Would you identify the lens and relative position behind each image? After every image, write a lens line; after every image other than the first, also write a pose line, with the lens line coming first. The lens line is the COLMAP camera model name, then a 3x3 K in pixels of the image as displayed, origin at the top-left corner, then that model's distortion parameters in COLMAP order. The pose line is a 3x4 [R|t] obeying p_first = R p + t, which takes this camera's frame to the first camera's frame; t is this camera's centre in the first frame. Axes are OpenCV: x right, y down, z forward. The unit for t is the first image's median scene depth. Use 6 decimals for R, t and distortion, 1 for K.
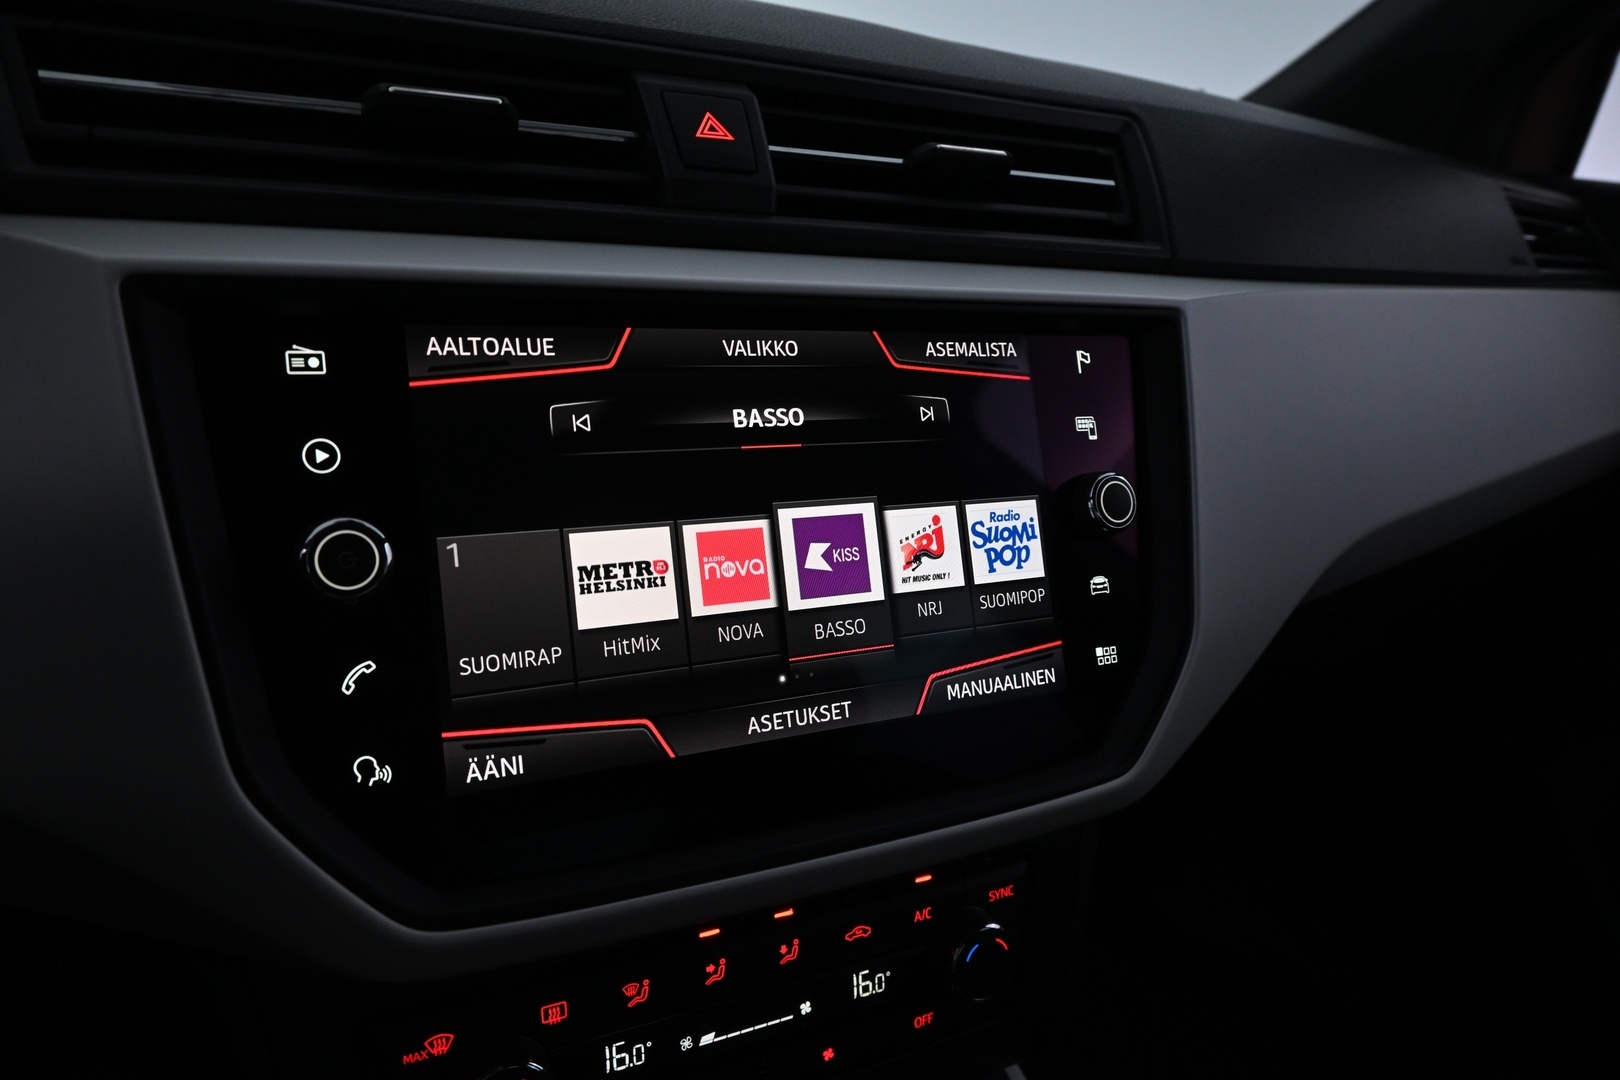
lens RADIAL K [[1106.5, 0, 810.0], [0, 1106.5, 540.0], [0, 0, 1]] dist [-0.018335, -0.000501]
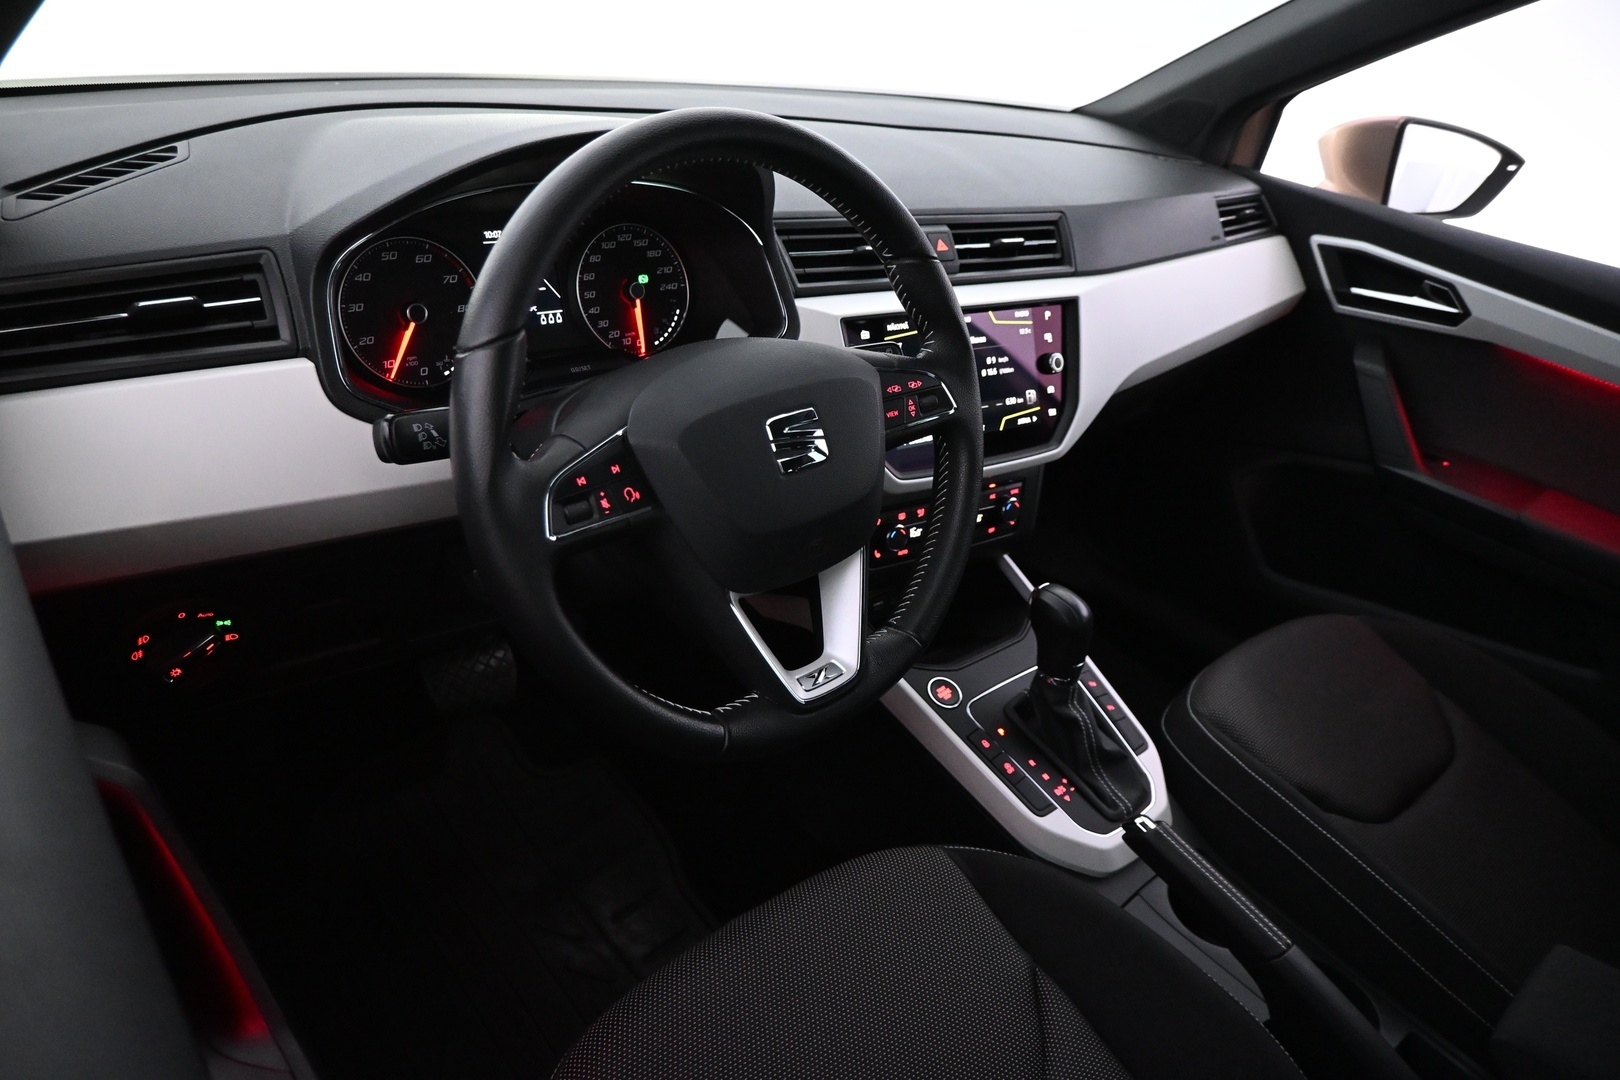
lens RADIAL K [[1113.0, 0, 810.0], [0, 1113.0, 540.0], [0, 0, 1]] dist [-0.009220, -0.001941]
pose [[0.989694, -0.031007, 0.139803, -0.947288], [0.004177, 0.982111, 0.188255, -0.149341], [-0.143139, -0.185731, 0.972119, -2.233275]]
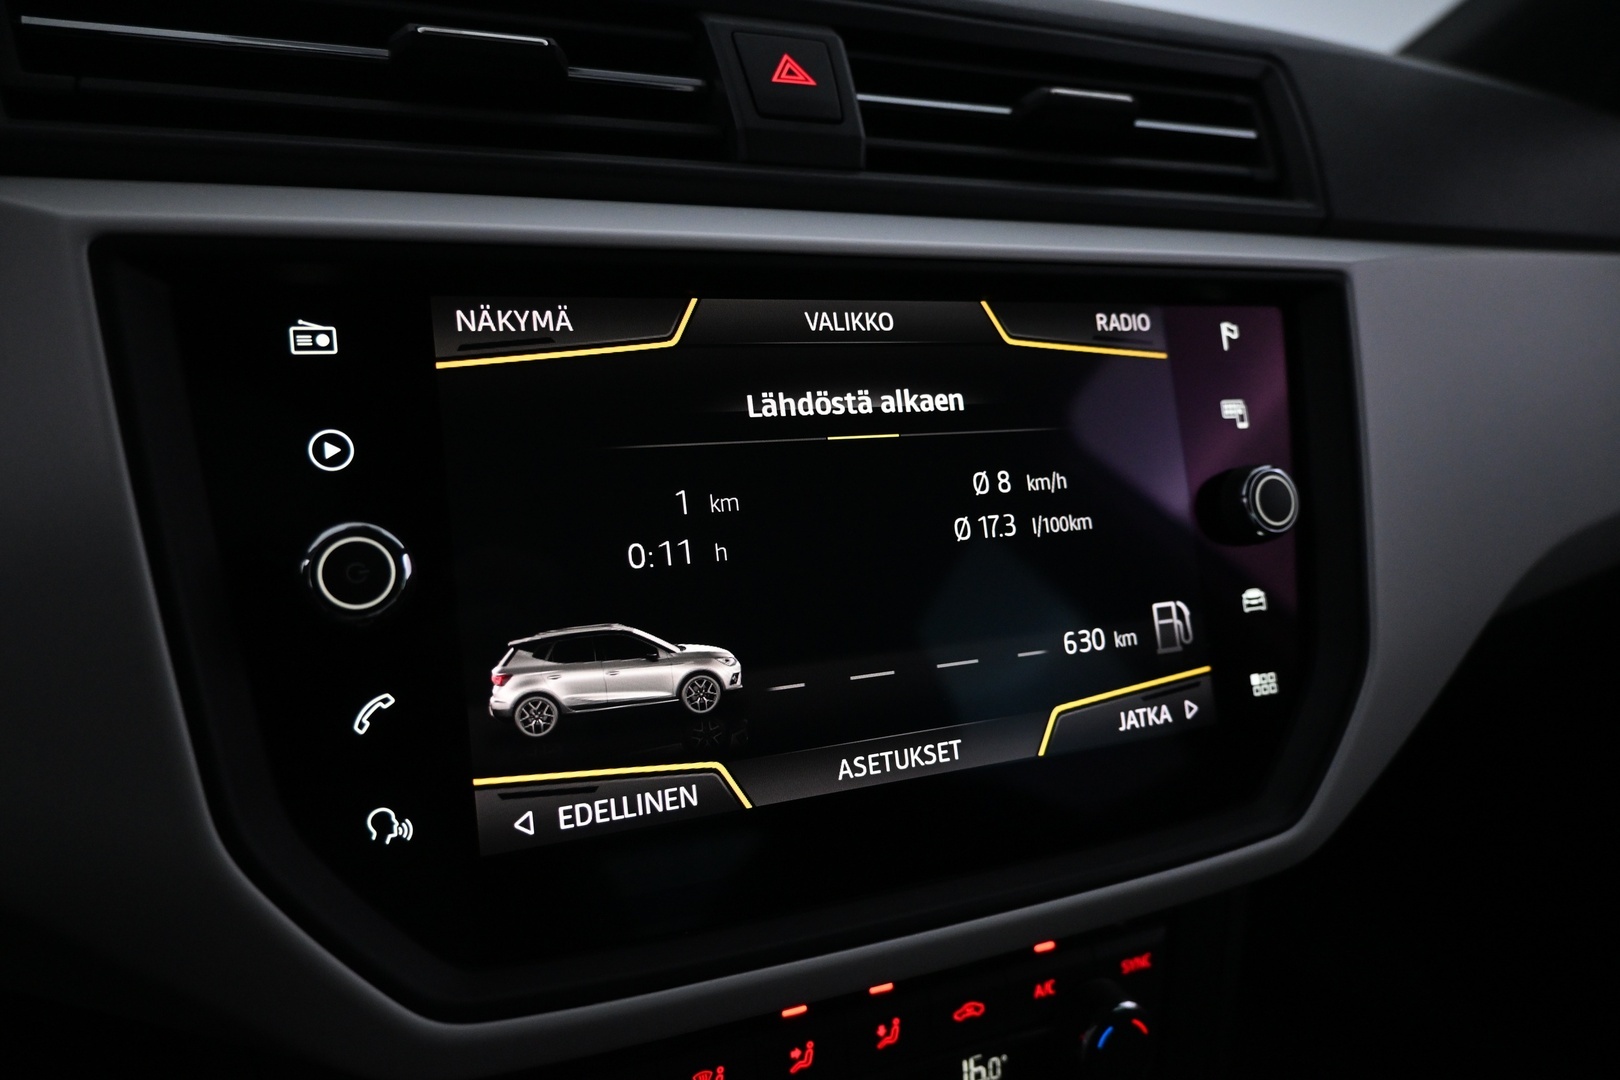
lens RADIAL K [[1113.0, 0, 810.0], [0, 1113.0, 540.0], [0, 0, 1]] dist [-0.009220, -0.001941]
pose [[0.997002, -0.008599, -0.076898, -0.010169], [0.007394, 0.999846, -0.015937, 0.006816], [0.077023, 0.015321, 0.996912, 0.142494]]
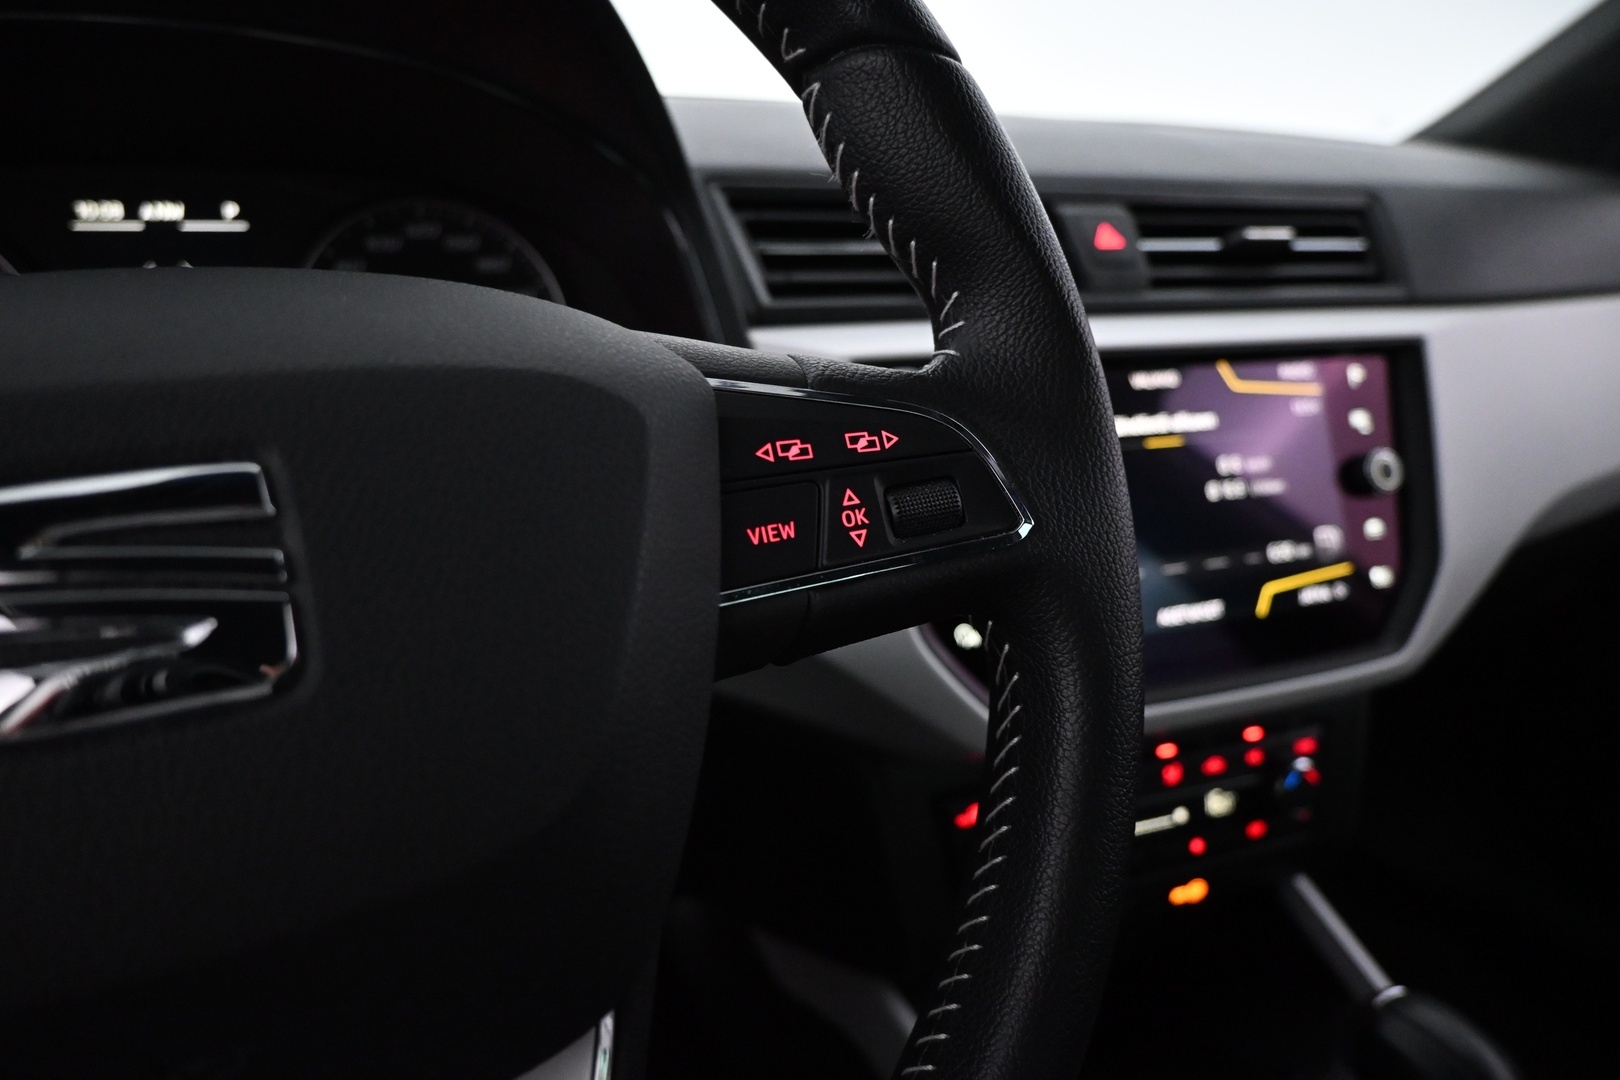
lens RADIAL K [[1097.2, 0, 813.6], [0, 1097.2, 523.7], [0, 0, 1]] dist [-0.026497, 0.000067]
pose [[0.991784, -0.026949, -0.125051, -0.321700], [0.025458, 0.999585, -0.013509, 0.038002], [0.125363, 0.010214, 0.992058, -0.574938]]
